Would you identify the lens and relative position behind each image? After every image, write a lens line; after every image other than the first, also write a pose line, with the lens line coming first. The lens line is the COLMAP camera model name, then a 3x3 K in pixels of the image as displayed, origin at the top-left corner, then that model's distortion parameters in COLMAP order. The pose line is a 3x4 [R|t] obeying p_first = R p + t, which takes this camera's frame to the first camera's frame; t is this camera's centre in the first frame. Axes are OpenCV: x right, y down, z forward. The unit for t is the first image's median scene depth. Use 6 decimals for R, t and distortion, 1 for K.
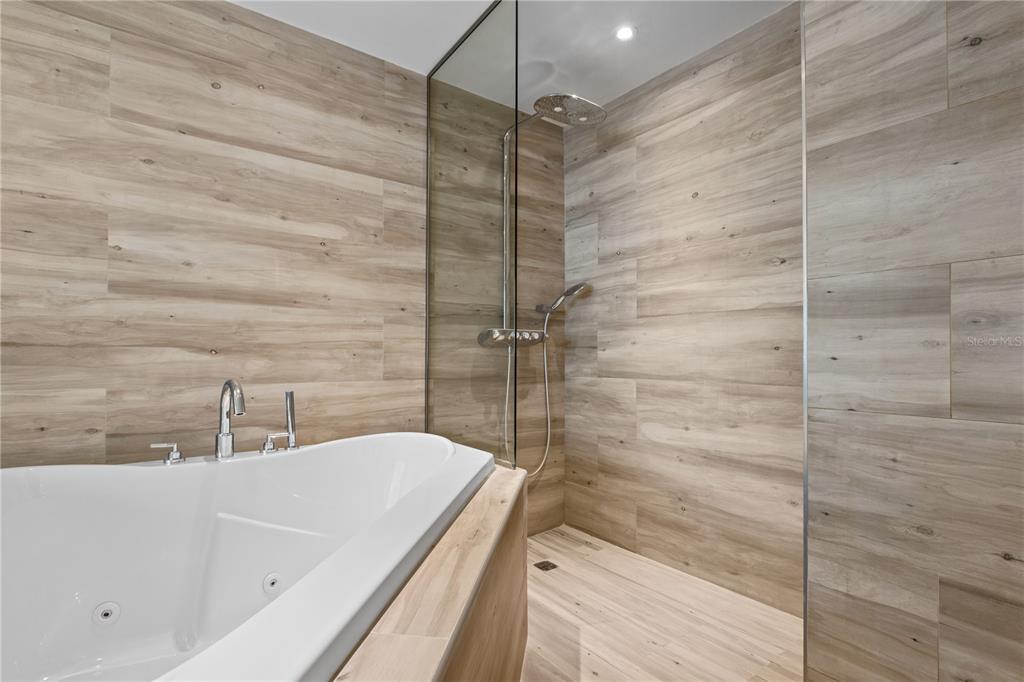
lens RADIAL K [[509.8, 0, 516.5], [0, 509.8, 348.1], [0, 0, 1]] dist [0.001833, -0.001567]
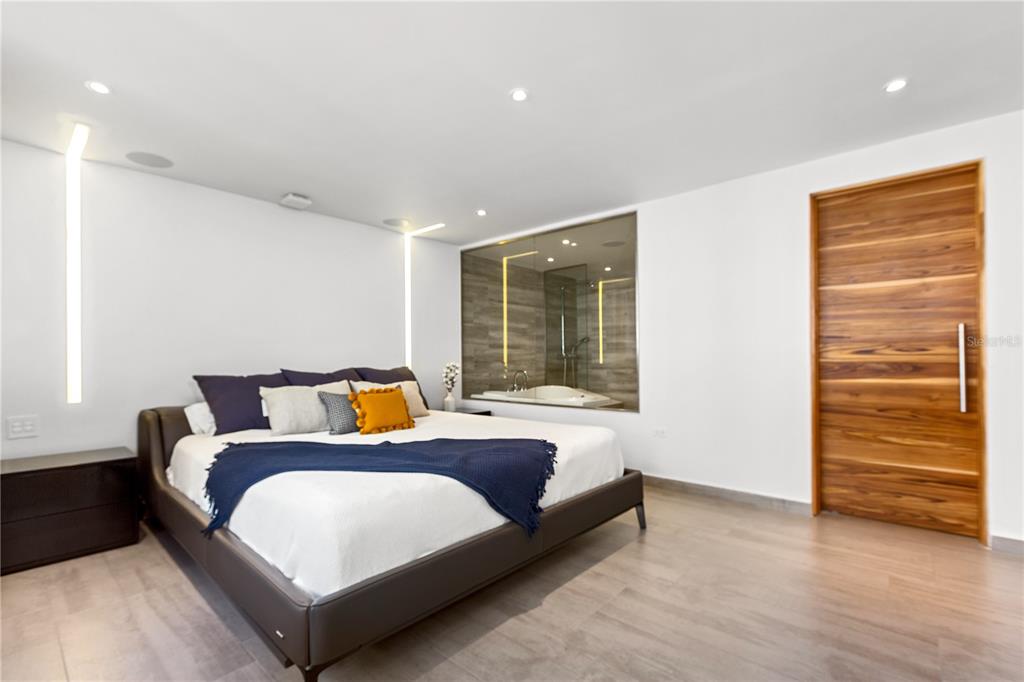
lens RADIAL K [[461.5, 0, 511.7], [0, 461.5, 350.2], [0, 0, 1]] dist [0.002448, -0.001436]
pose [[0.978256, -0.010386, 0.207142, -1.104639], [0.011717, 0.999918, -0.005201, -0.057811], [-0.207071, 0.007515, 0.978297, -1.959783]]
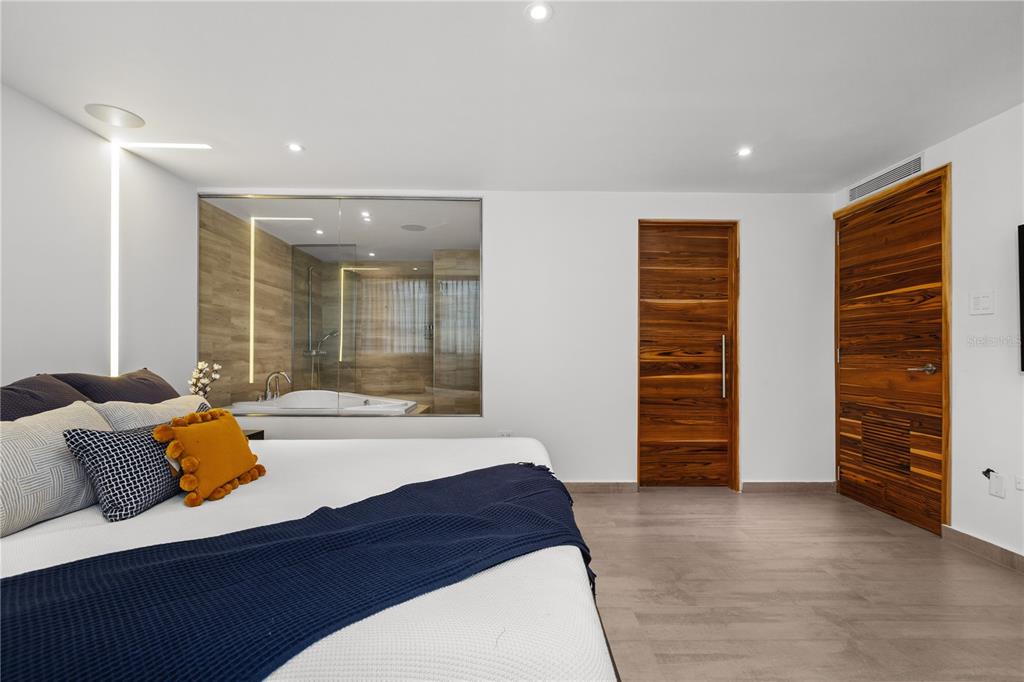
lens RADIAL K [[461.5, 0, 517.5], [0, 461.5, 350.6], [0, 0, 1]] dist [0.002448, -0.001436]
pose [[0.581174, -0.000629, 0.813779, -1.556840], [-0.007270, 0.999956, 0.005965, -0.067424], [-0.813747, -0.009382, 0.581144, -1.332186]]
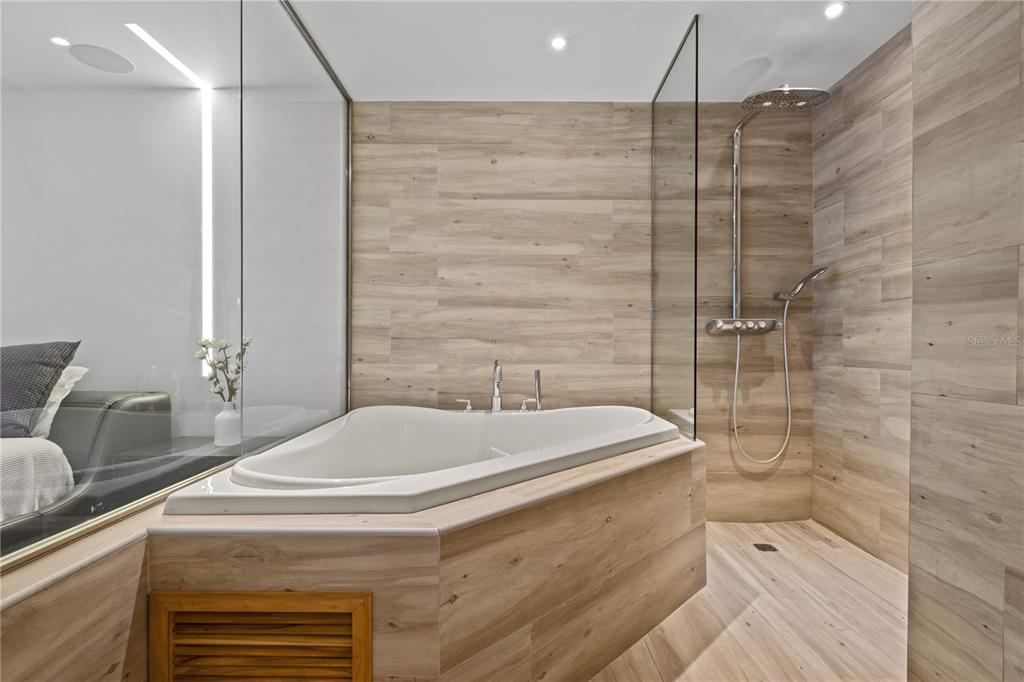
lens RADIAL K [[571.2, 0, 522.7], [0, 571.2, 343.3], [0, 0, 1]] dist [0.001367, 0.003223]
pose [[0.797781, -0.004547, -0.602931, 0.434023], [0.010769, 0.999920, 0.006709, 0.001392], [0.602852, -0.011845, 0.797765, -0.252954]]
